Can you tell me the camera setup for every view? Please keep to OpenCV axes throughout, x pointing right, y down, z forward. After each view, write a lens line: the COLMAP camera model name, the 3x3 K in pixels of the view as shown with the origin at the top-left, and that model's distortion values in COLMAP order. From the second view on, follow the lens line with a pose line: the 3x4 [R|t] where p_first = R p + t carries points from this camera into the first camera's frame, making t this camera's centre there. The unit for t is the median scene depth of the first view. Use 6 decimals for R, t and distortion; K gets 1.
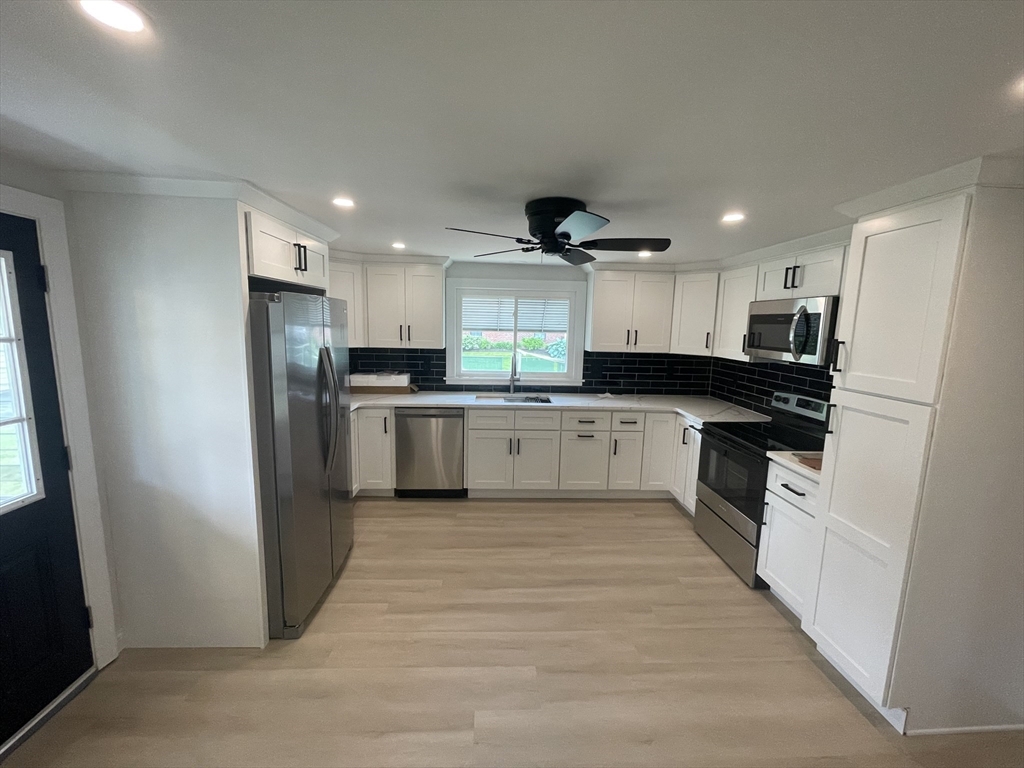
lens RADIAL K [[414.3, 0, 512.0], [0, 414.3, 384.0], [0, 0, 1]] dist [-0.002861, -0.000052]
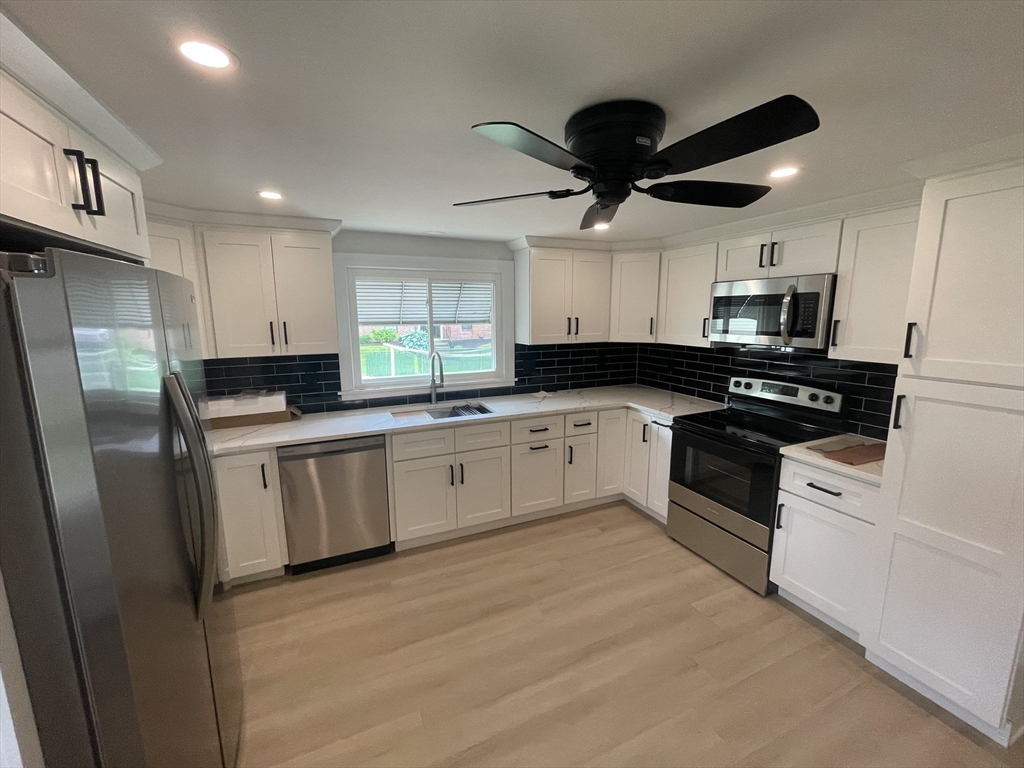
lens RADIAL K [[414.3, 0, 512.0], [0, 414.3, 384.0], [0, 0, 1]] dist [-0.002861, -0.000052]
pose [[0.931121, -0.090033, 0.353422, -0.154328], [0.080551, 0.995887, 0.041481, -0.039848], [-0.355703, -0.010156, 0.934544, 0.245892]]
